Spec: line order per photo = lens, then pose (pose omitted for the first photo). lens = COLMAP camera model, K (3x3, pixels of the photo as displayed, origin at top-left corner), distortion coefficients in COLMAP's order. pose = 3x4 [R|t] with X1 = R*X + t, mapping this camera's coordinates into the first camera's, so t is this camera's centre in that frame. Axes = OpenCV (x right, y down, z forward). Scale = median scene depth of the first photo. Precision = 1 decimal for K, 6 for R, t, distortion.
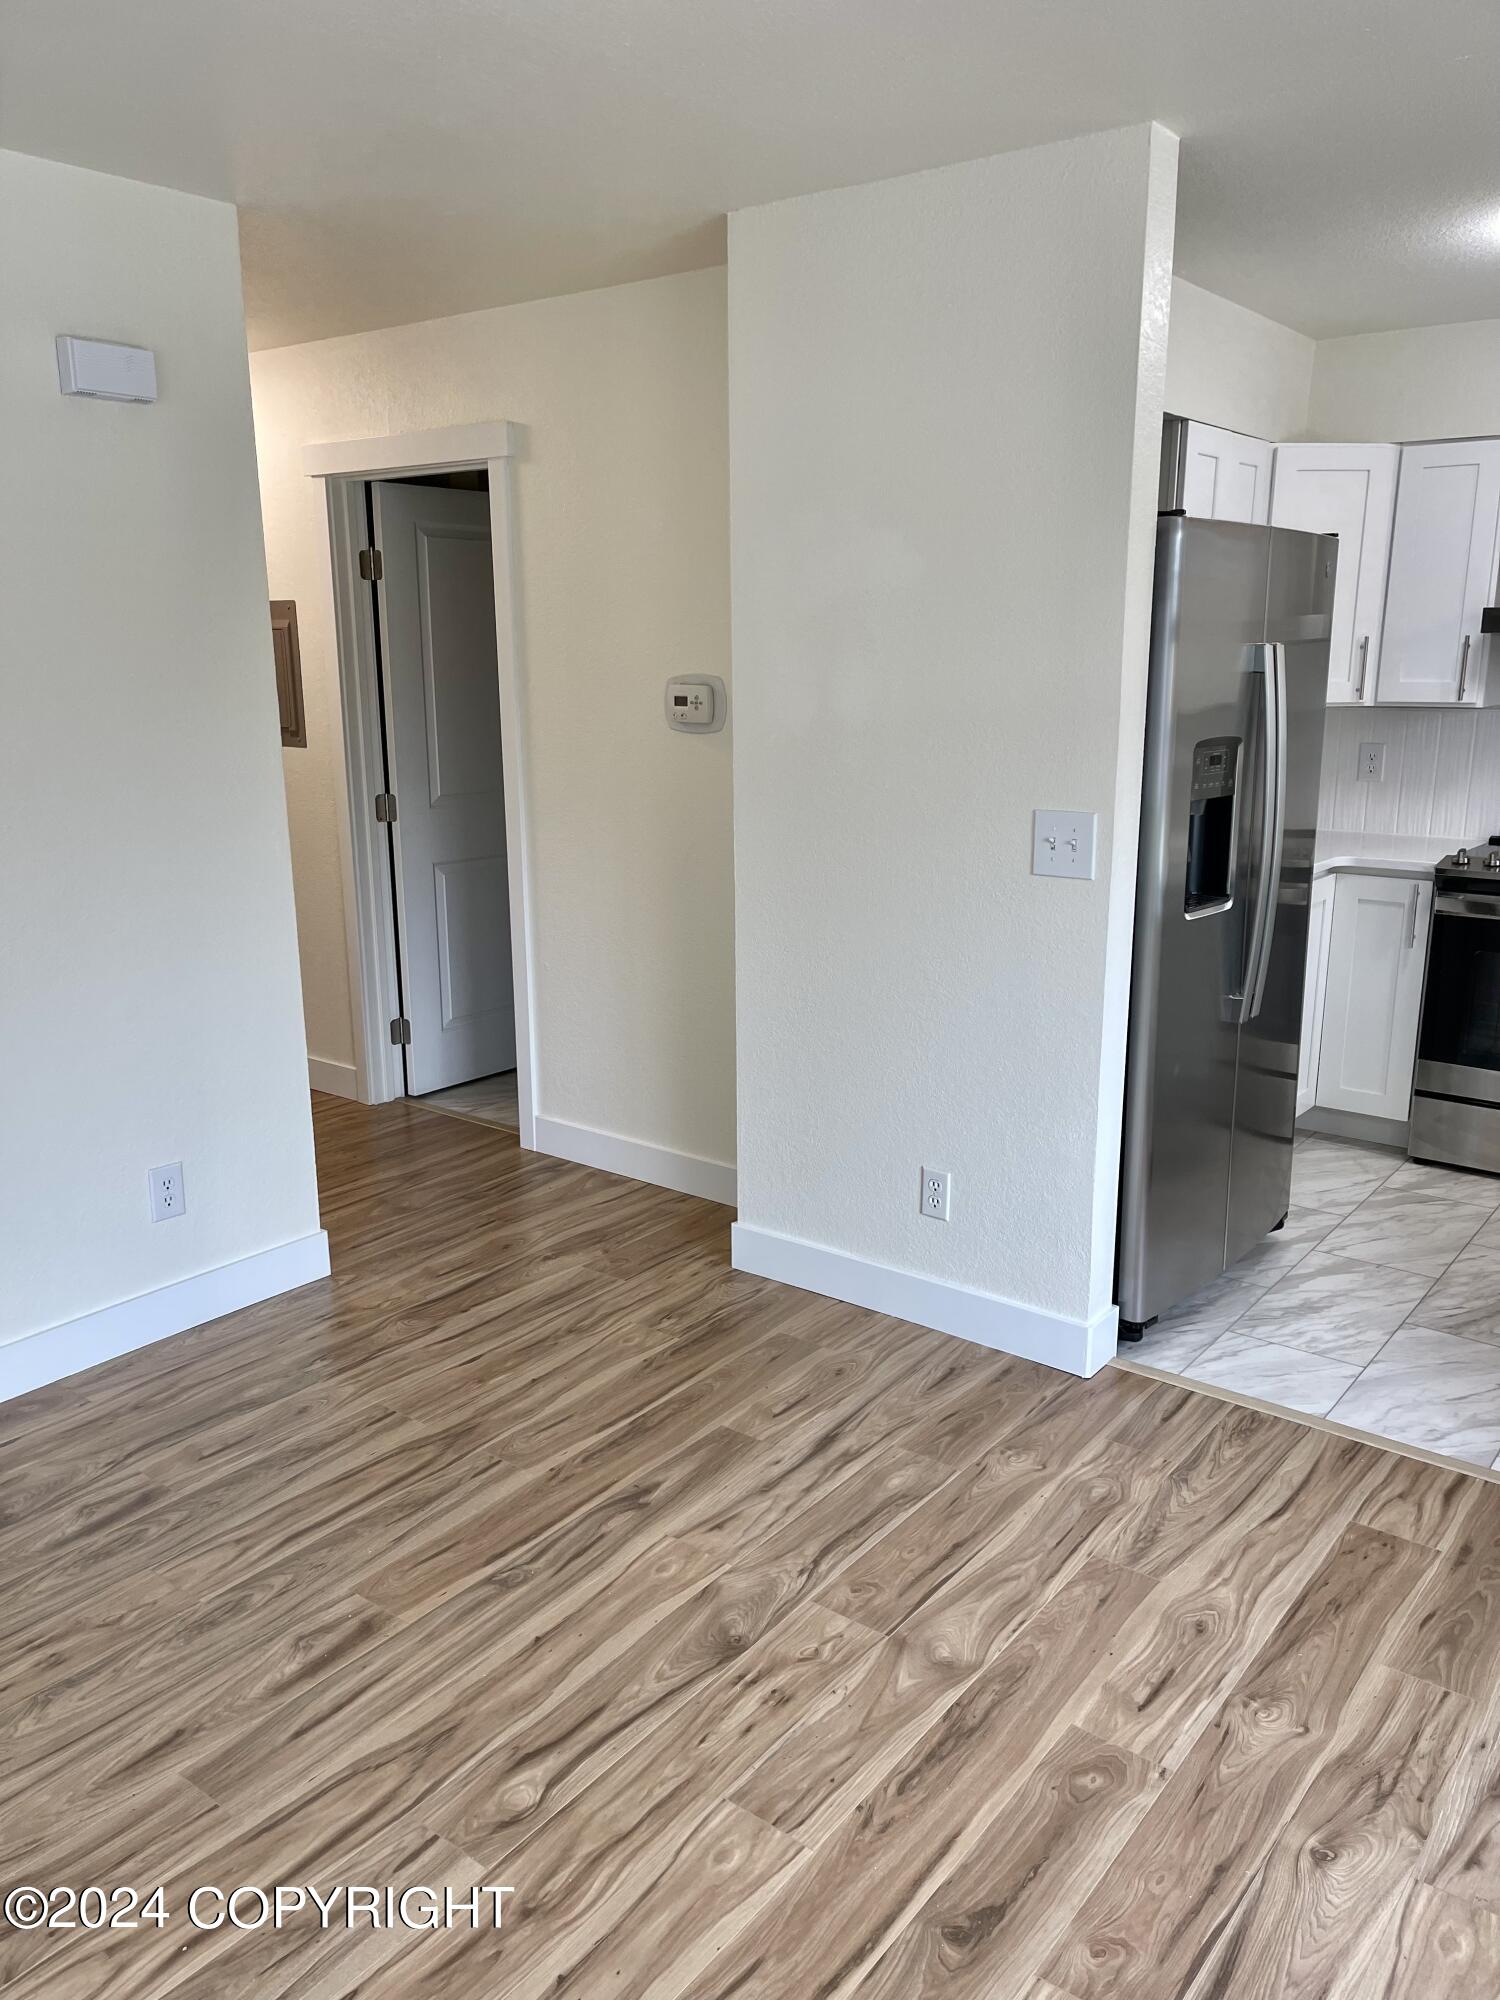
lens RADIAL K [[1524.3, 0, 712.6], [0, 1524.3, 1132.9], [0, 0, 1]] dist [0.047279, -0.051987]
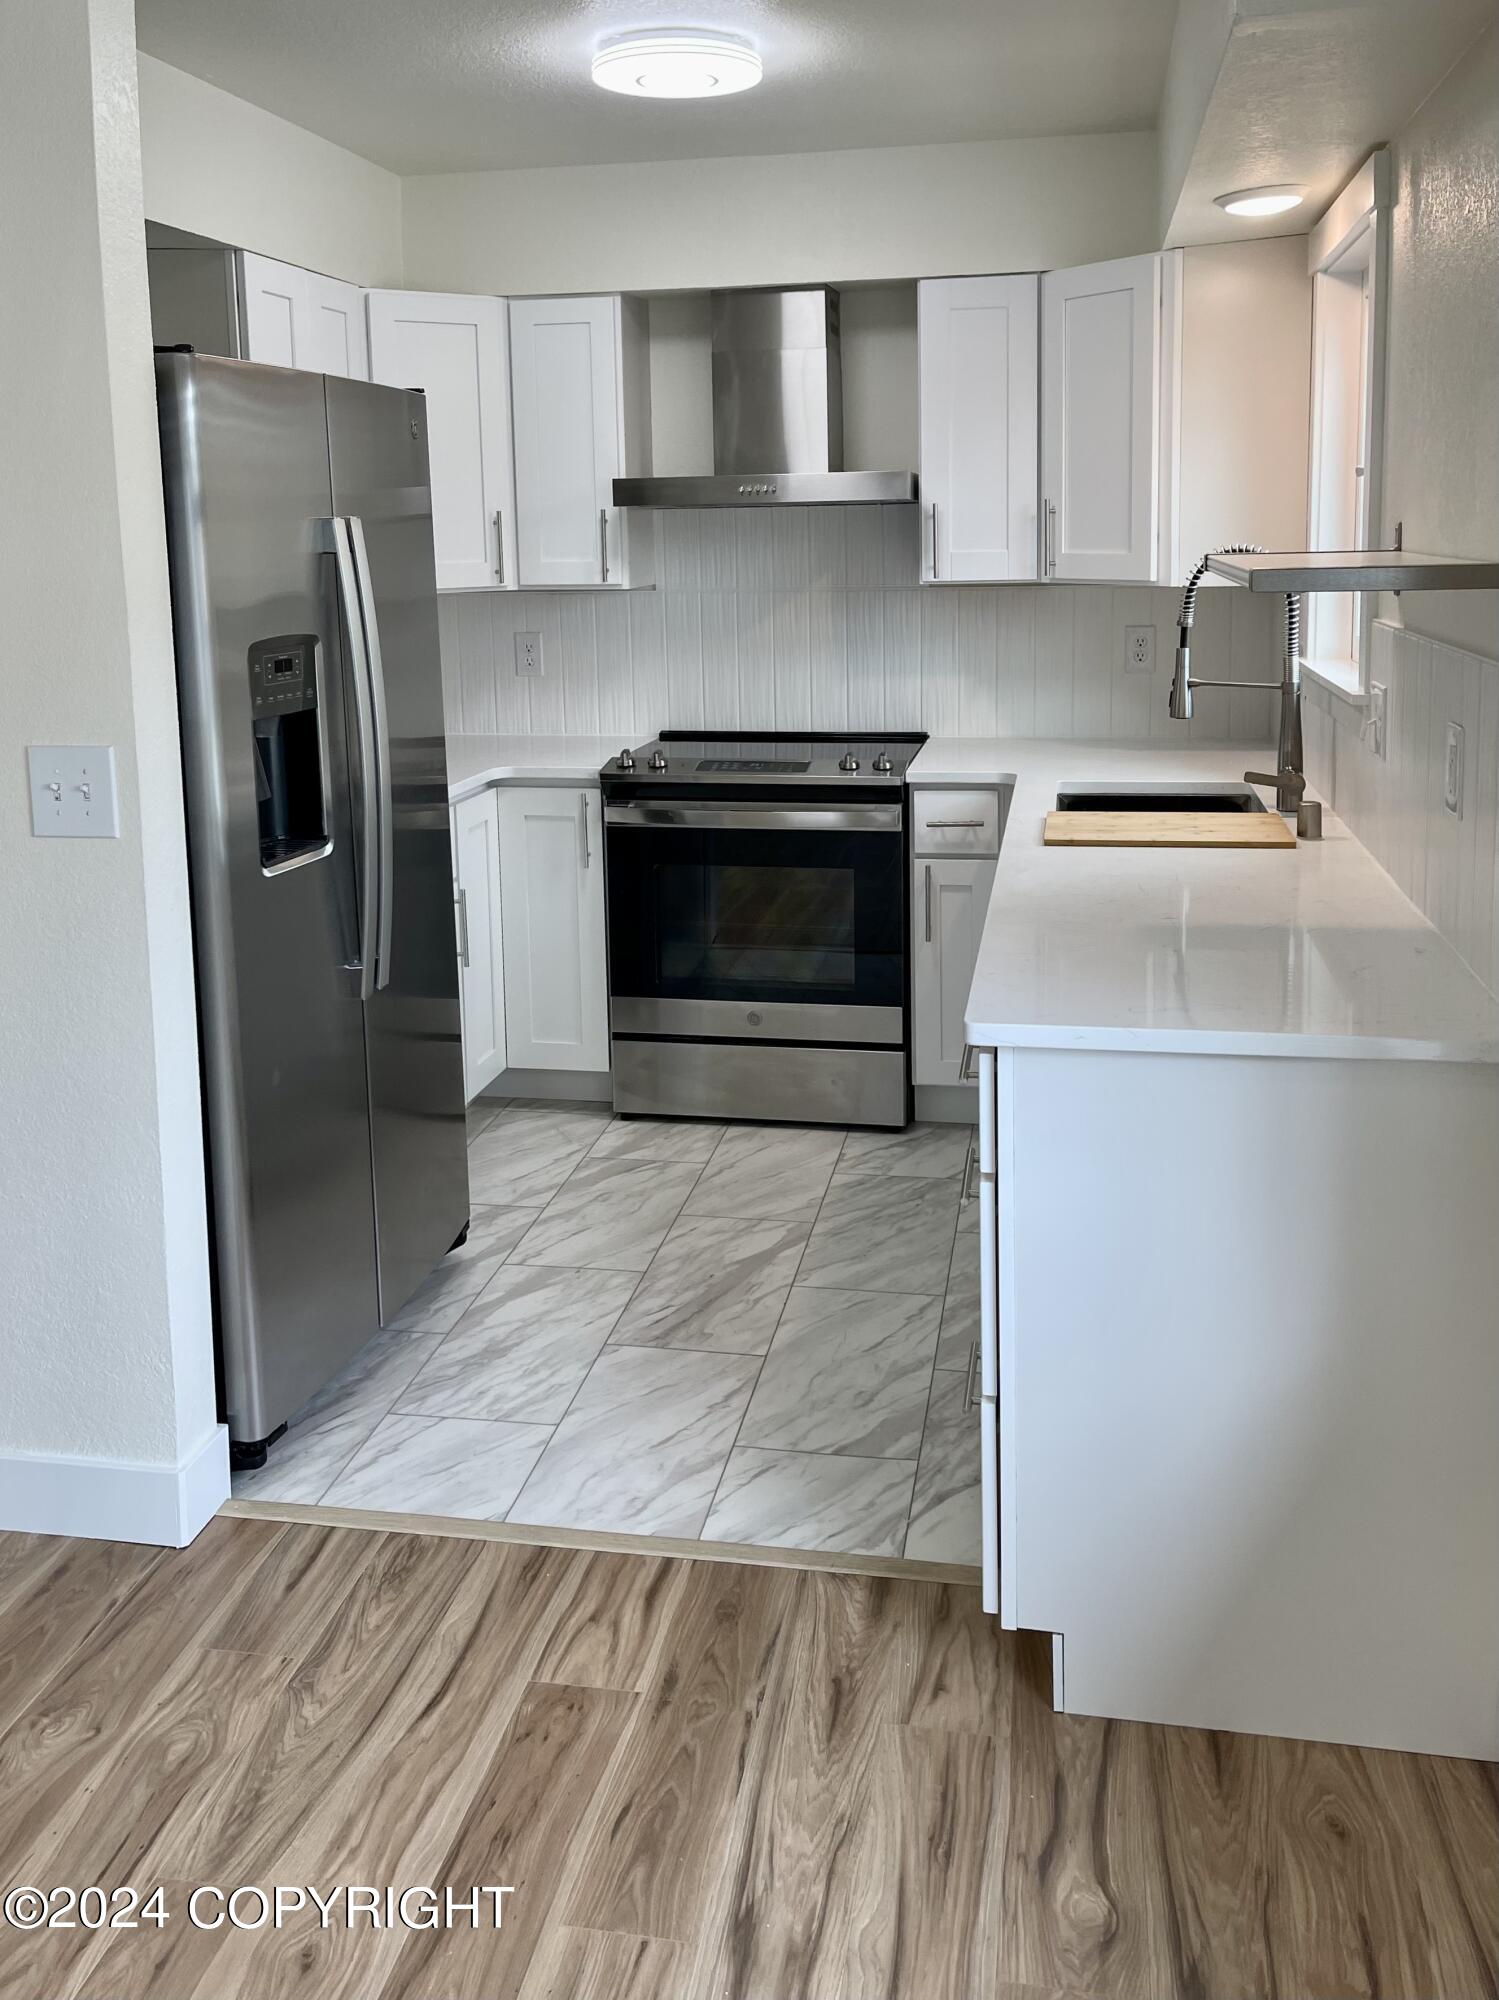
lens RADIAL K [[1706.8, 0, 768.0], [0, 1706.8, 1000.1], [0, 0, 1]] dist [0.039022, -0.028459]
pose [[0.884827, -0.138795, 0.444767, 0.145131], [0.156618, 0.987654, -0.003370, -0.037371], [-0.438808, 0.072640, 0.895640, 0.138793]]
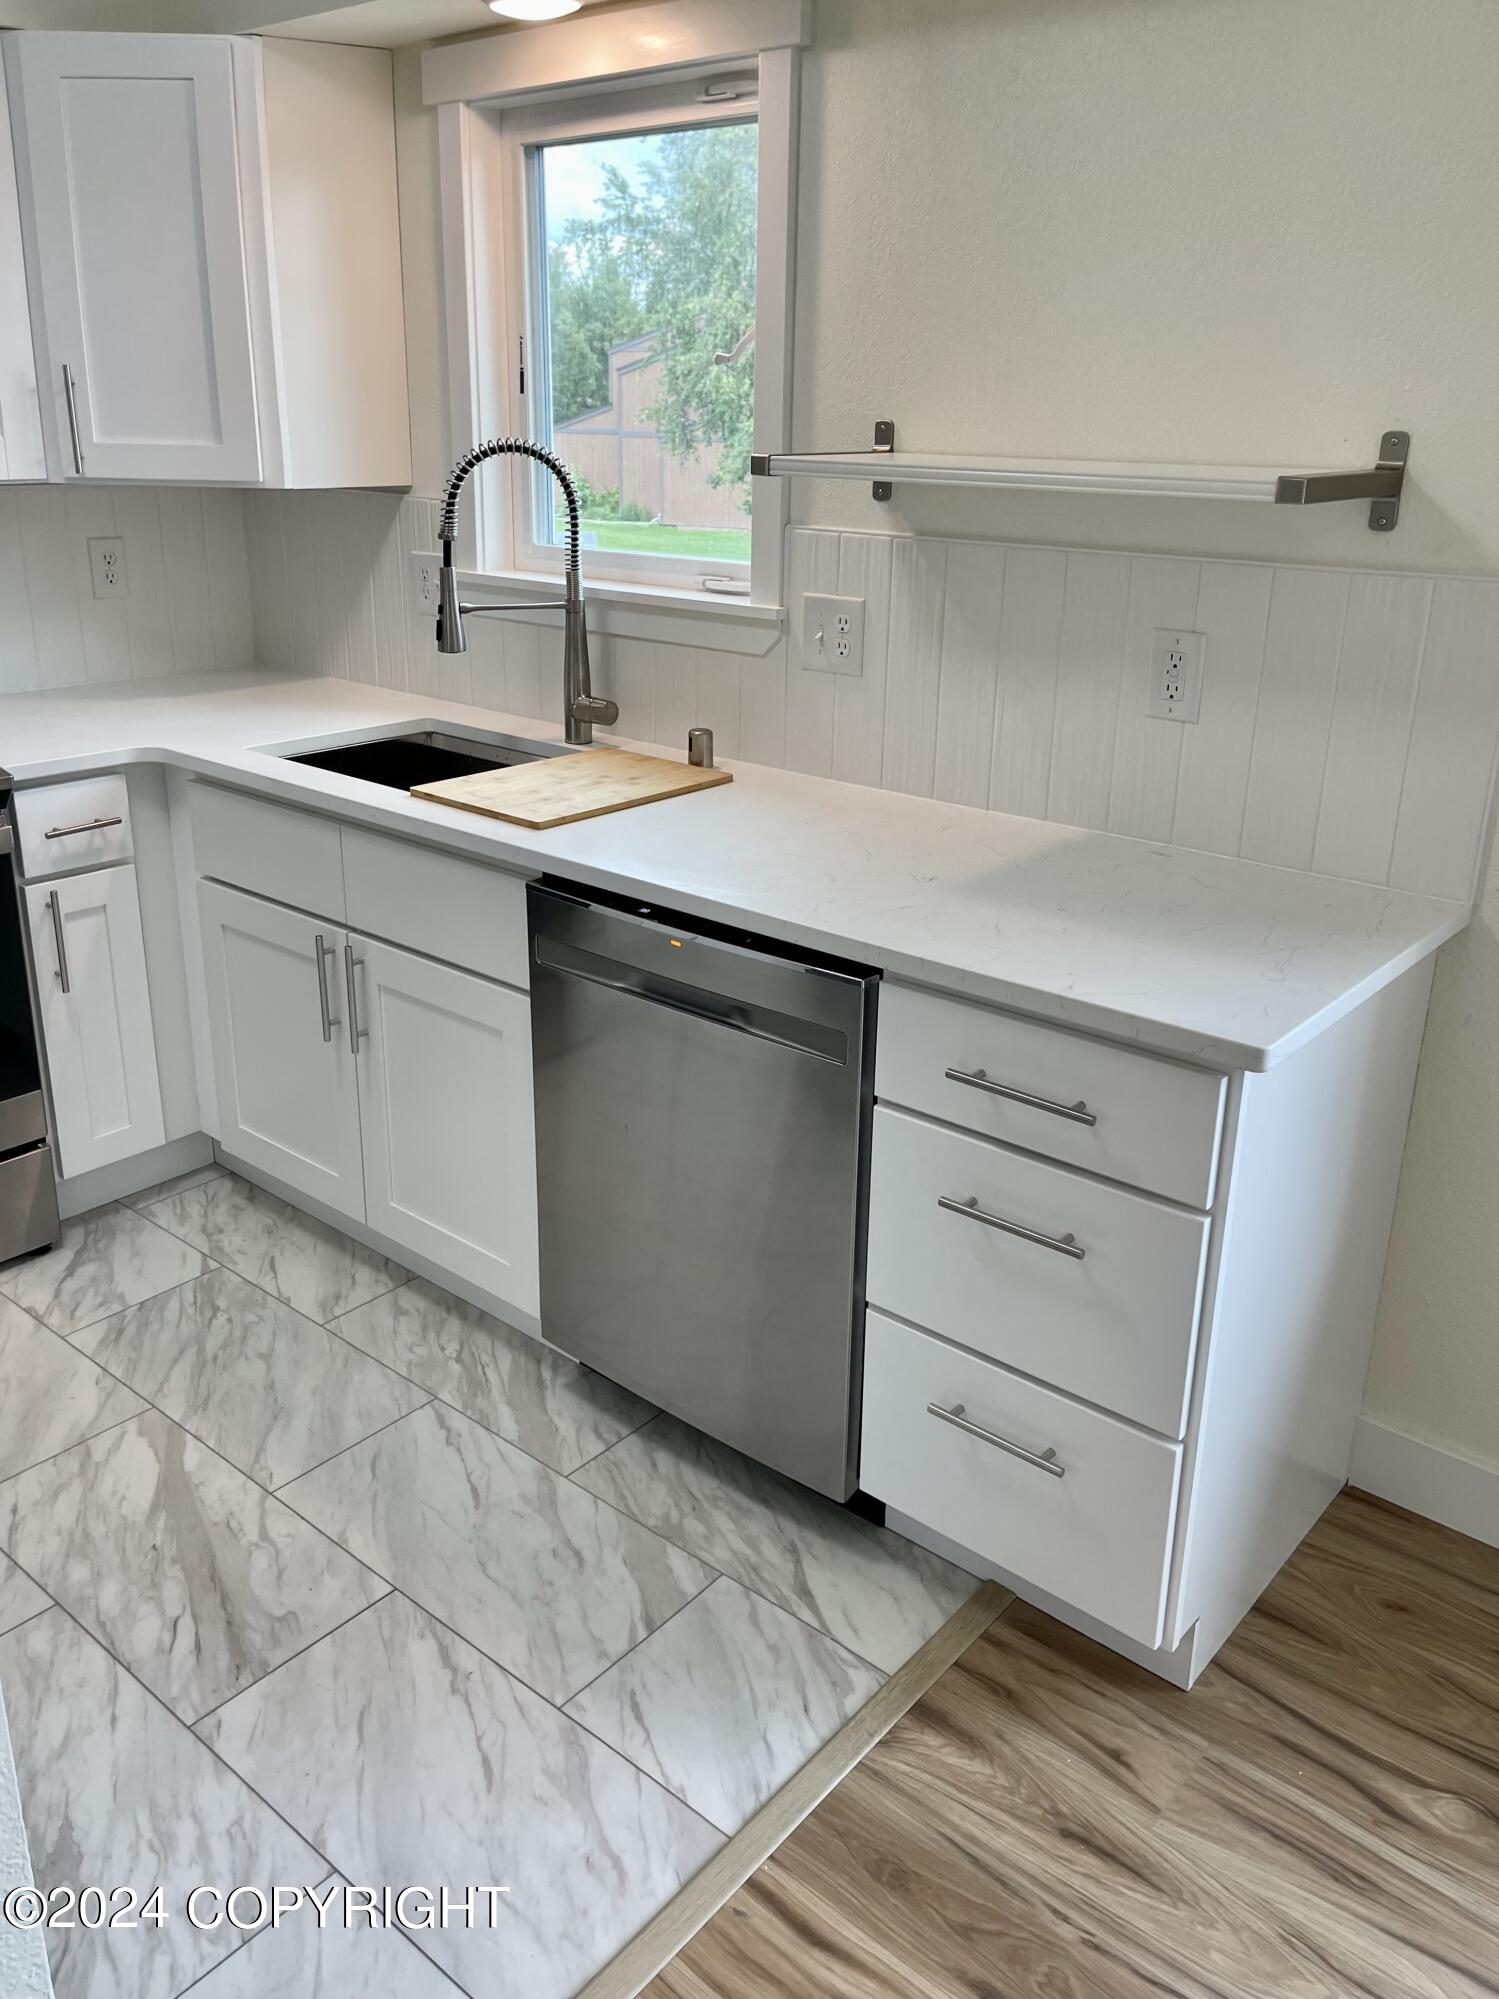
lens RADIAL K [[1523.5, 0, 795.2], [0, 1523.5, 1044.3], [0, 0, 1]] dist [0.047279, -0.051987]
pose [[0.033715, -0.387192, 0.921383, 0.064106], [0.289688, 0.886116, 0.361772, -0.201776], [-0.956527, 0.254716, 0.142040, 0.644481]]
